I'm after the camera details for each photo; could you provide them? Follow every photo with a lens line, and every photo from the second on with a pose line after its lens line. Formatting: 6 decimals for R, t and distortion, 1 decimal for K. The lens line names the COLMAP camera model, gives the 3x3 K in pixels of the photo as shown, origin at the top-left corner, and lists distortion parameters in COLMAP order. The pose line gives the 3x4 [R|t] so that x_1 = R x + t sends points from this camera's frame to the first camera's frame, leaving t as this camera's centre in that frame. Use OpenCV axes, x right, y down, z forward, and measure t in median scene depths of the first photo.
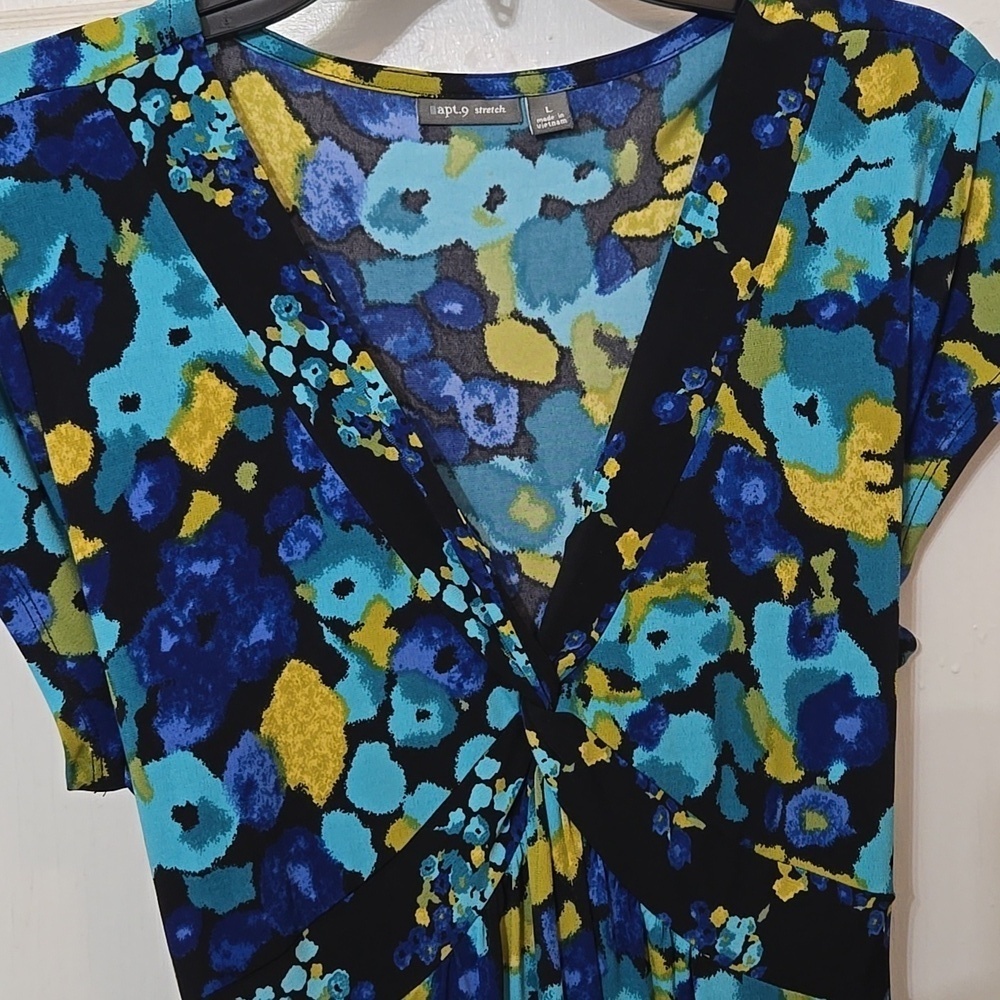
lens RADIAL K [[1459.9, 0, 500.0], [0, 1459.9, 500.0], [0, 0, 1]] dist [0.054703, -0.131818]
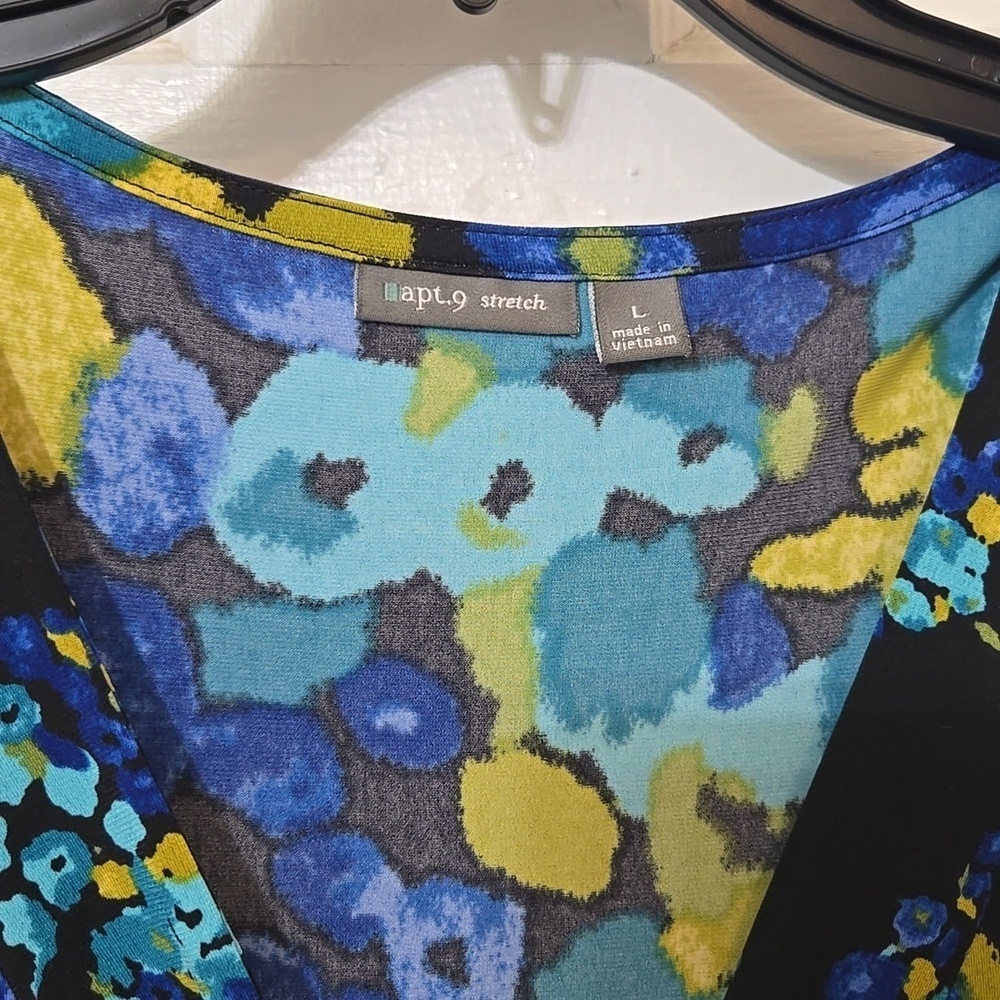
lens RADIAL K [[1459.9, 0, 500.0], [0, 1459.9, 500.0], [0, 0, 1]] dist [0.054703, -0.131818]
pose [[0.996182, 0.082906, 0.027361, -0.018378], [-0.079349, 0.990503, -0.112286, -0.150716], [-0.036410, 0.109687, 0.993299, 0.542764]]
